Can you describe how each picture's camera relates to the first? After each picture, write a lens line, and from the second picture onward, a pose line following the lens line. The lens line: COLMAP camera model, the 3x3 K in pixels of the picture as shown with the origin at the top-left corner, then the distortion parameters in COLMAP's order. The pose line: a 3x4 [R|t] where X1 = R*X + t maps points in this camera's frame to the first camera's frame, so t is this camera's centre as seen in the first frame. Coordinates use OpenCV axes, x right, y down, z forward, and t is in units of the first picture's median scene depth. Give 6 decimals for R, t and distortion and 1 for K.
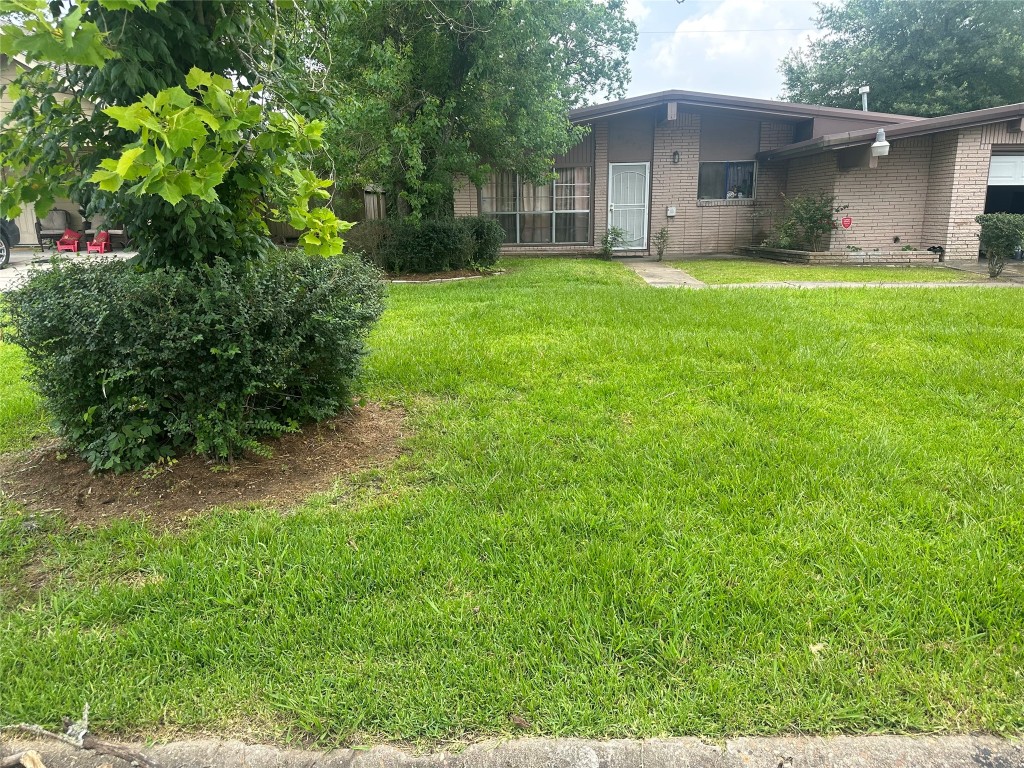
lens RADIAL K [[705.6, 0, 516.8], [0, 705.6, 408.3], [0, 0, 1]] dist [-0.057338, -0.002791]
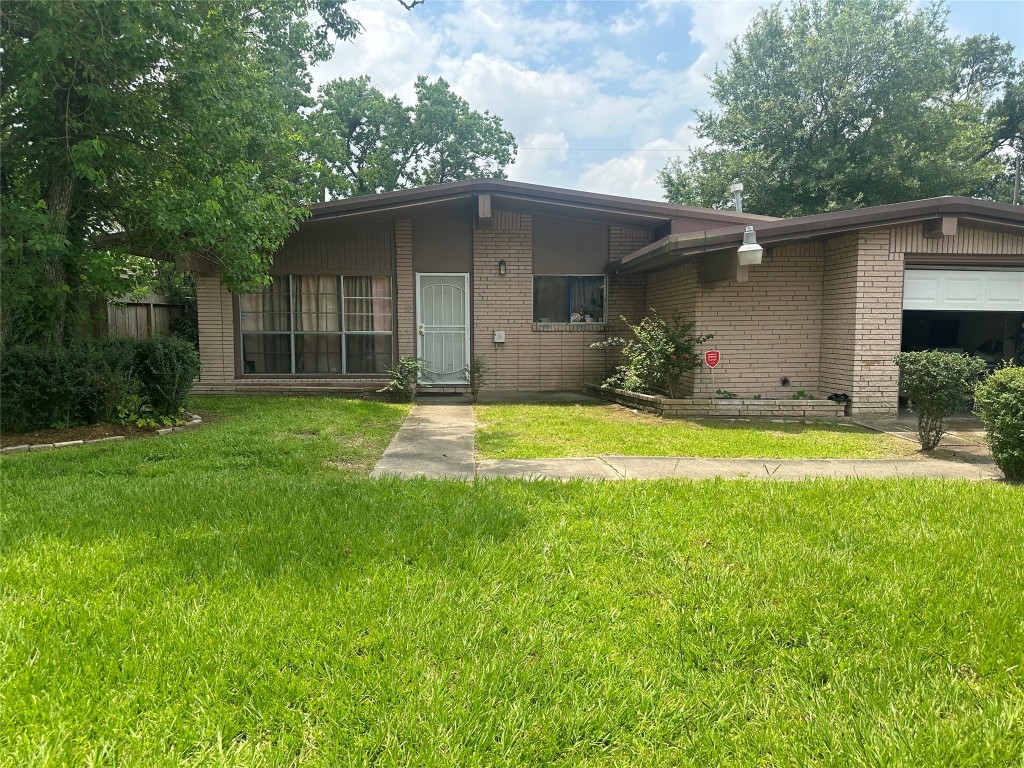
lens RADIAL K [[710.8, 0, 512.0], [0, 710.8, 384.0], [0, 0, 1]] dist [0.000125, -0.165806]
pose [[0.995205, 0.025292, 0.094490, 0.166335], [-0.006163, 0.980286, -0.197490, -0.080075], [-0.097622, 0.195961, 0.975740, 0.261841]]
